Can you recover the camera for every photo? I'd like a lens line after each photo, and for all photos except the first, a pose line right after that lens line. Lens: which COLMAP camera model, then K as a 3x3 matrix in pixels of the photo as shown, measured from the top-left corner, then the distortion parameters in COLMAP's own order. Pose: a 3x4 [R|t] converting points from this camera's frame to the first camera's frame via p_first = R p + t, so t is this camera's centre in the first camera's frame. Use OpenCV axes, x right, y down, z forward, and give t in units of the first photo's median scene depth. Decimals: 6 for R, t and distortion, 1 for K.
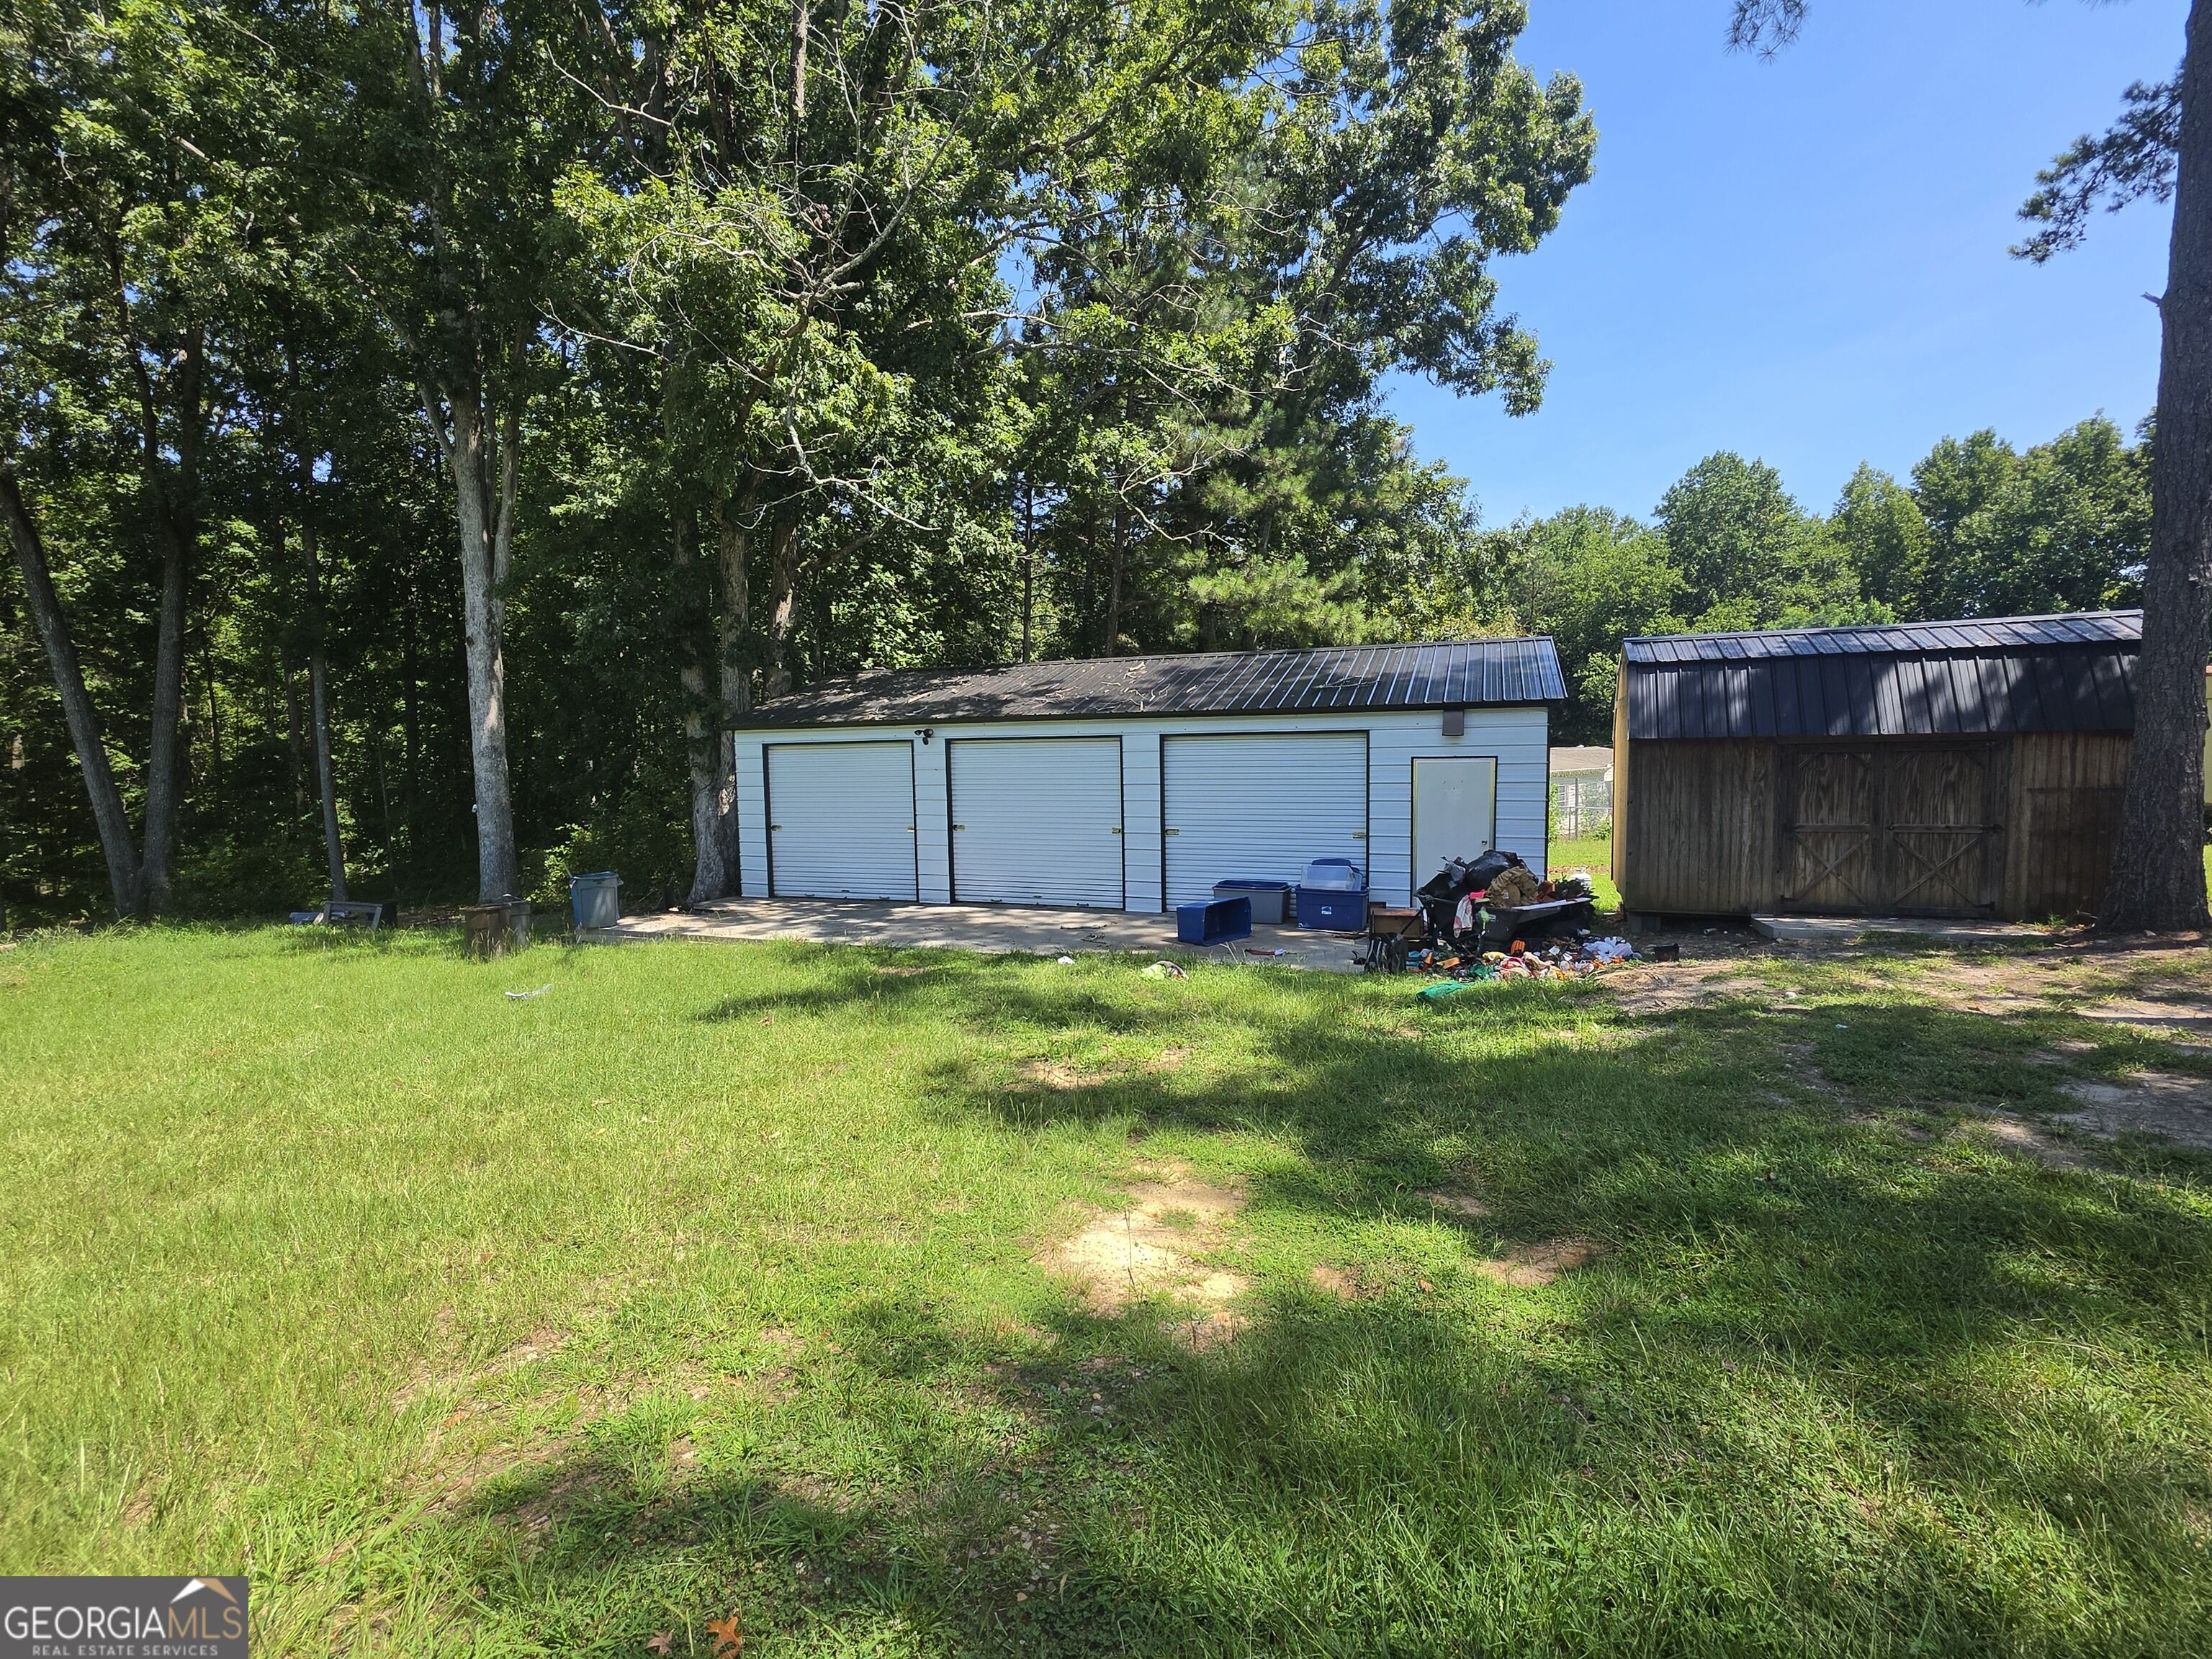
lens RADIAL K [[1011.7, 0, 1106.0], [0, 1011.7, 829.5], [0, 0, 1]] dist [-0.002583, 0.000414]
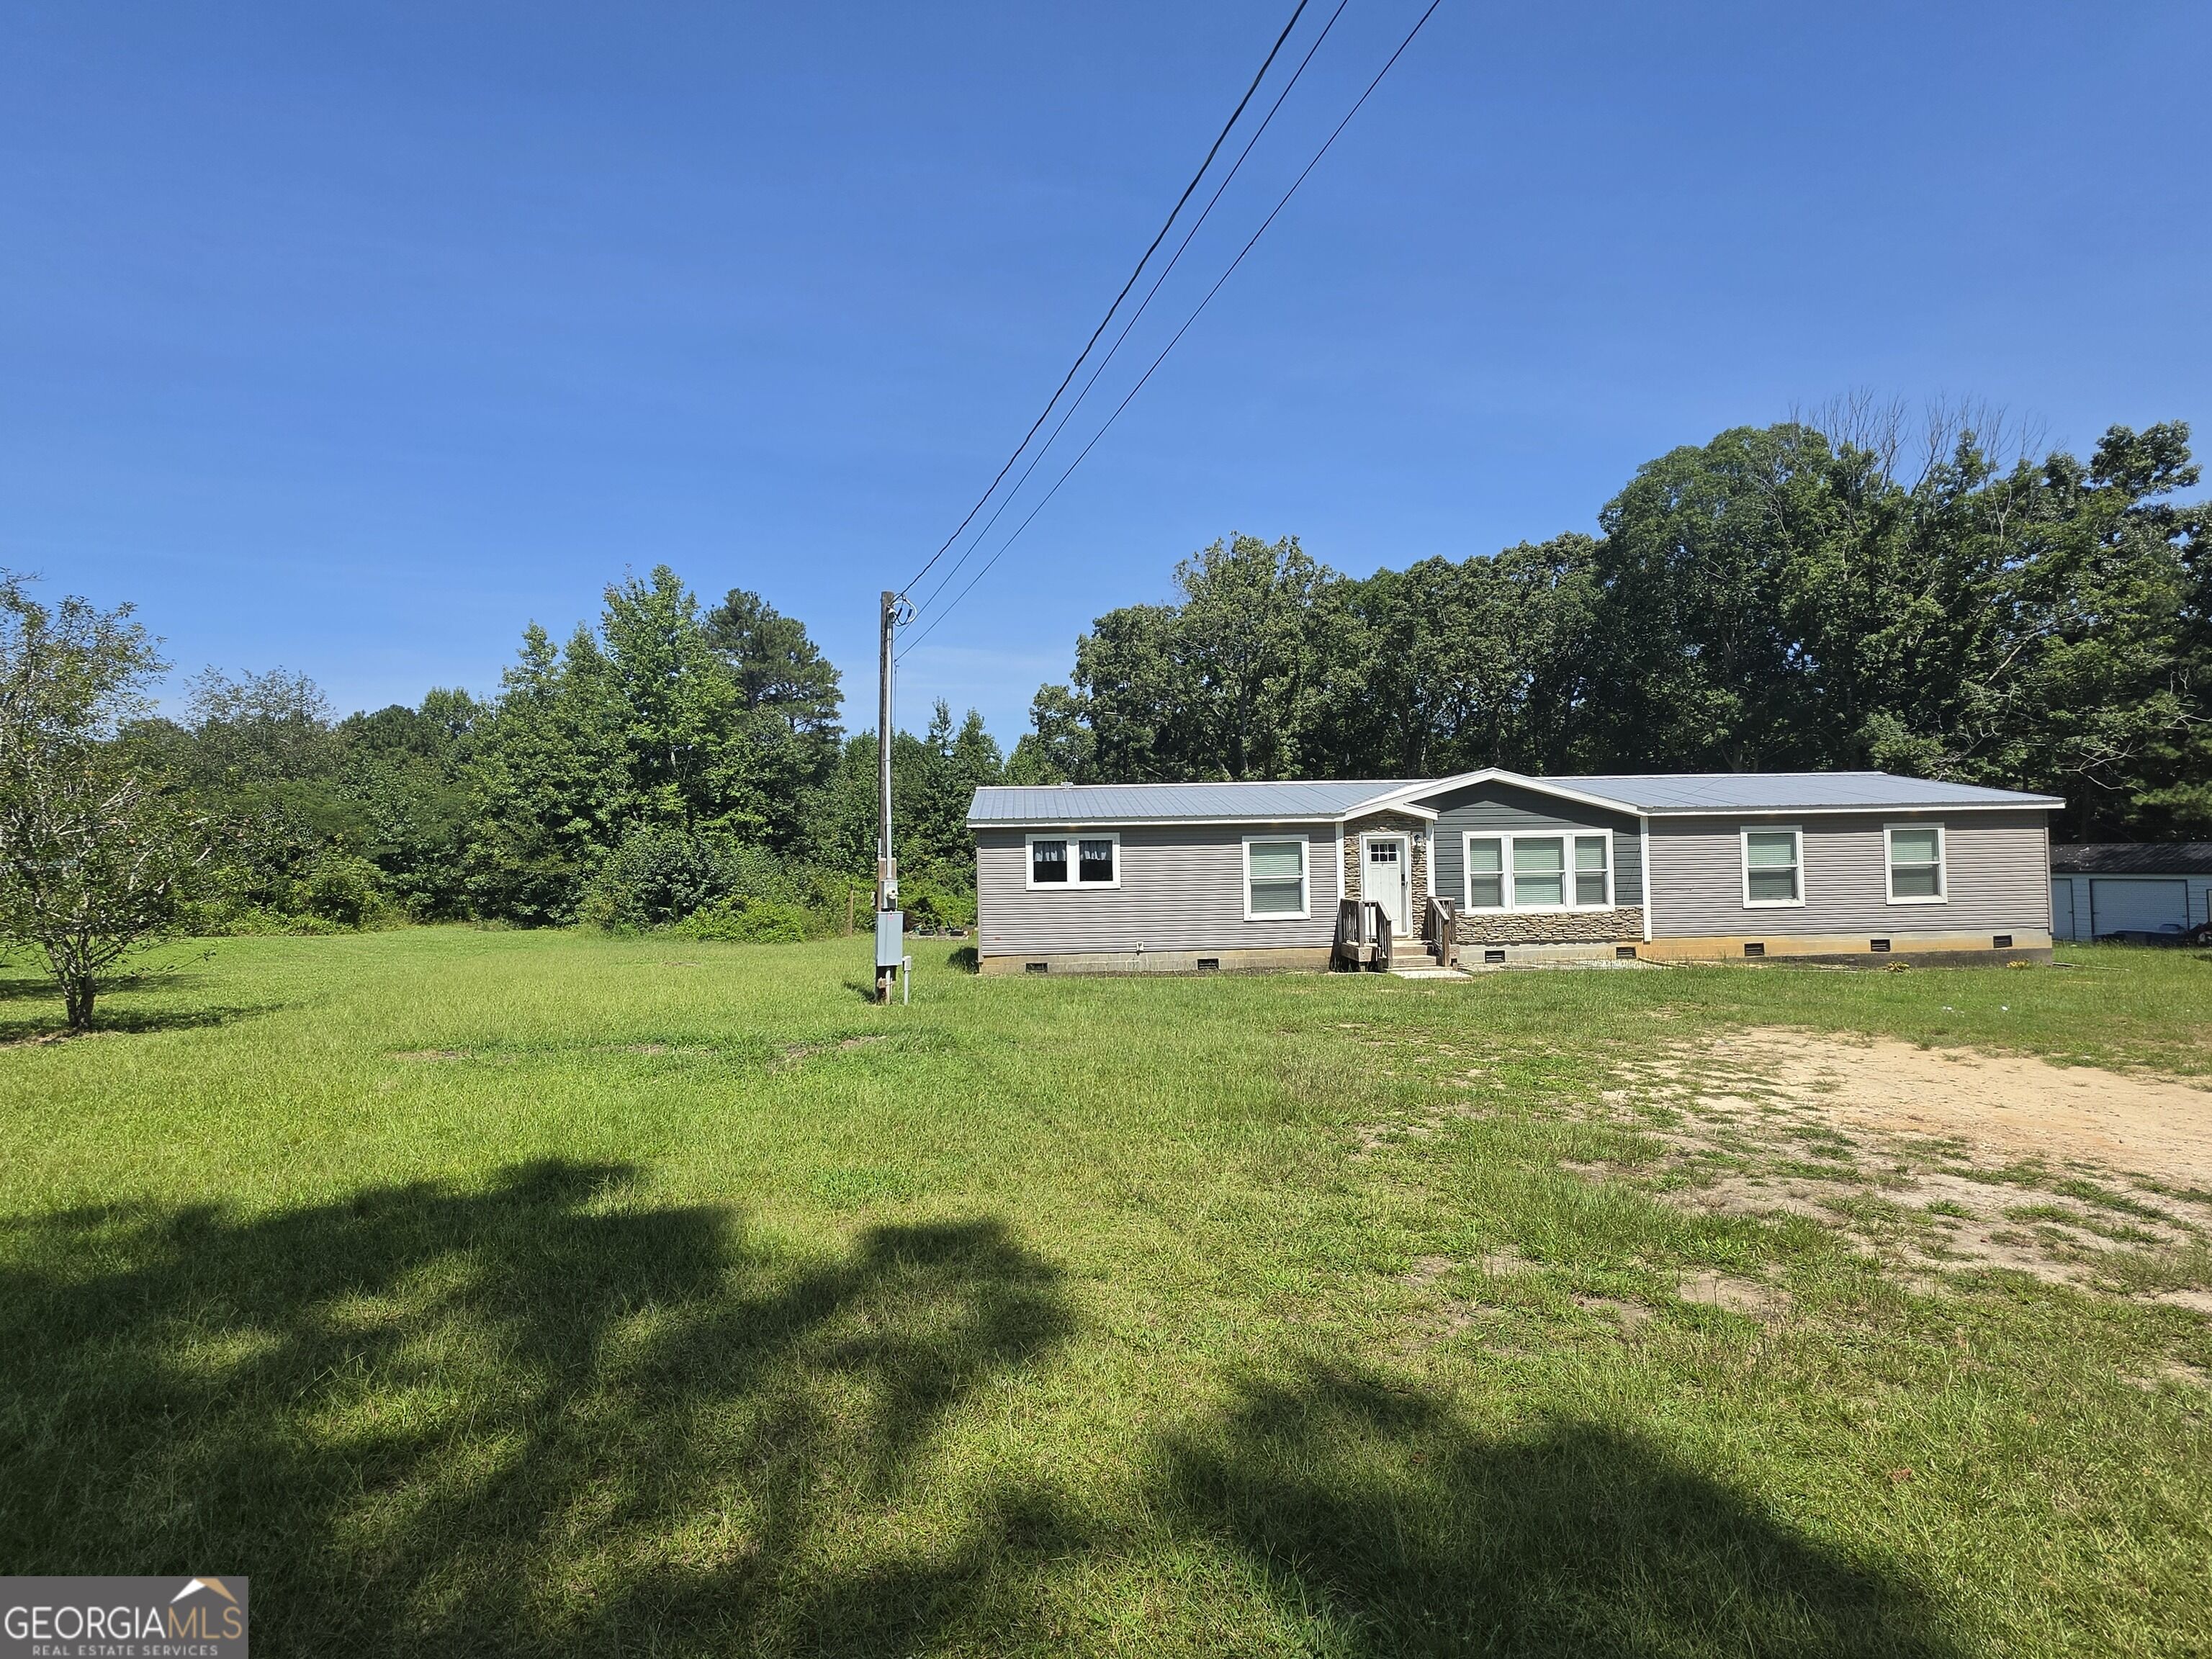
lens RADIAL K [[1011.7, 0, 1106.0], [0, 1011.7, 829.5], [0, 0, 1]] dist [-0.002583, 0.000414]
pose [[0.685646, -0.024295, -0.727529, 0.212649], [-0.044410, 0.996185, -0.075120, 0.096096], [0.726579, 0.083815, 0.681952, -2.805307]]
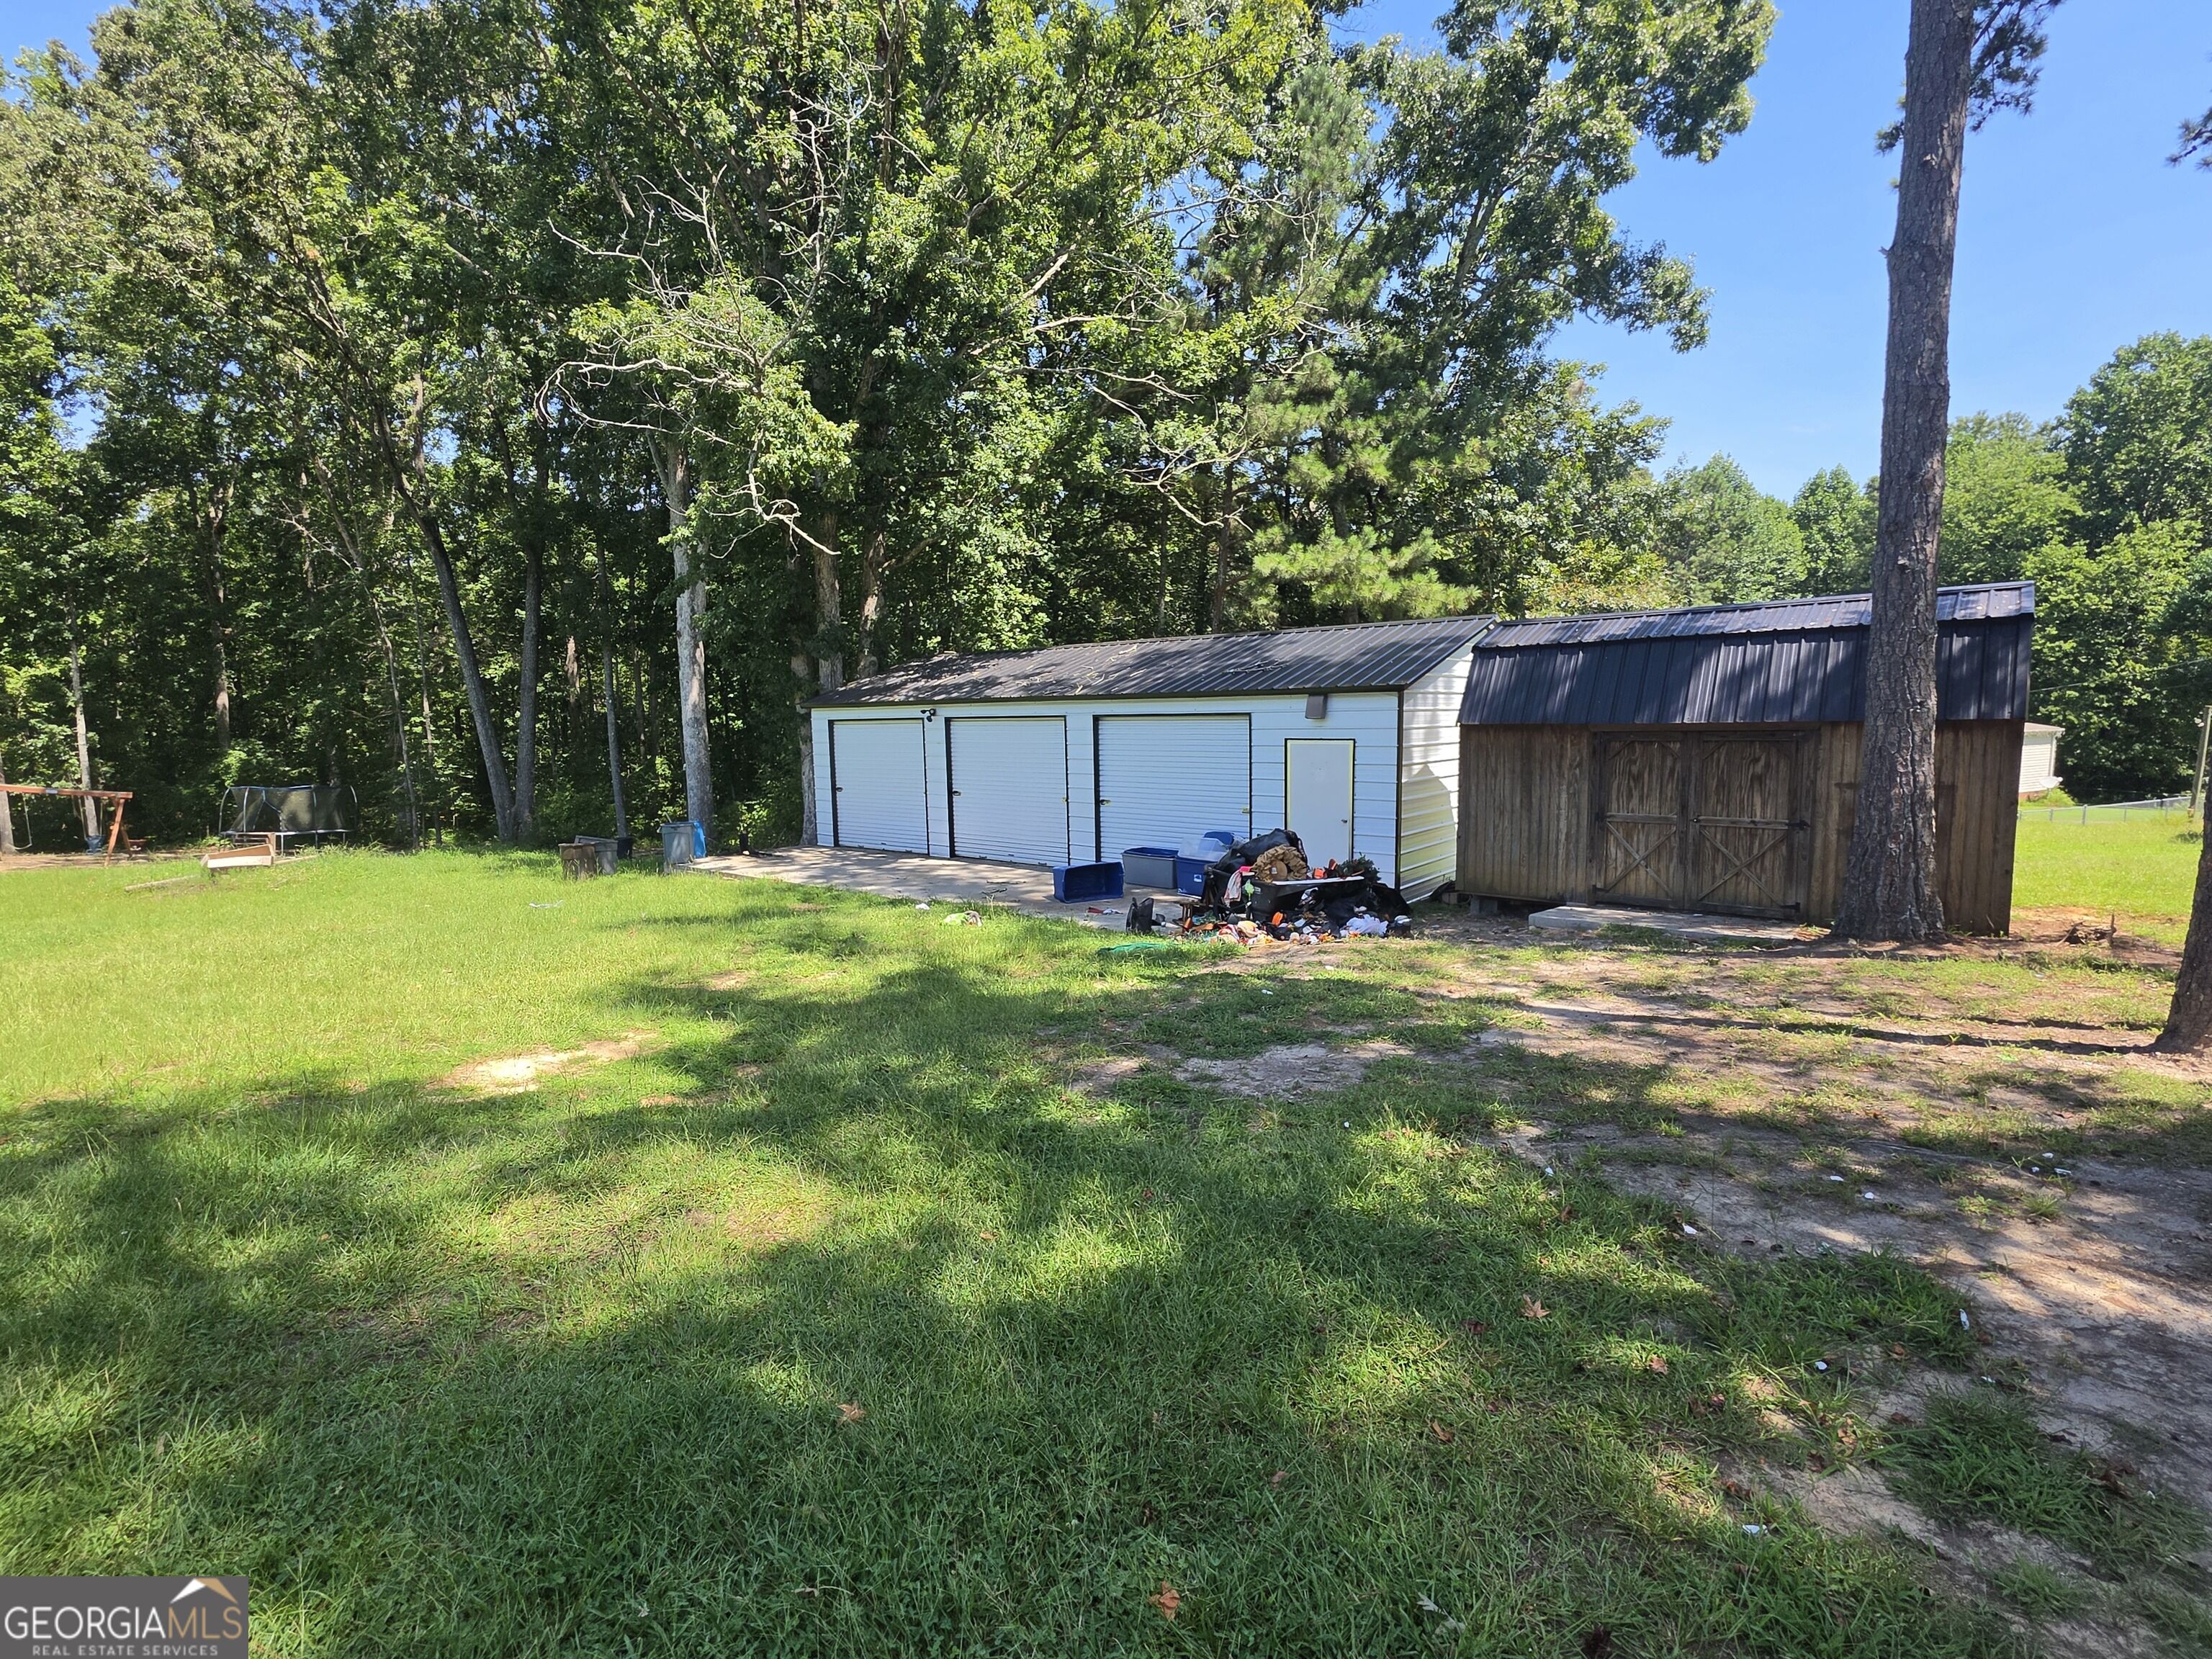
lens RADIAL K [[1011.7, 0, 1106.0], [0, 1011.7, 829.5], [0, 0, 1]] dist [-0.002583, 0.000414]
pose [[0.950804, 0.036455, -0.307642, 0.389608], [-0.024263, 0.998765, 0.043365, -0.015131], [0.308843, -0.033767, 0.950514, -0.060578]]
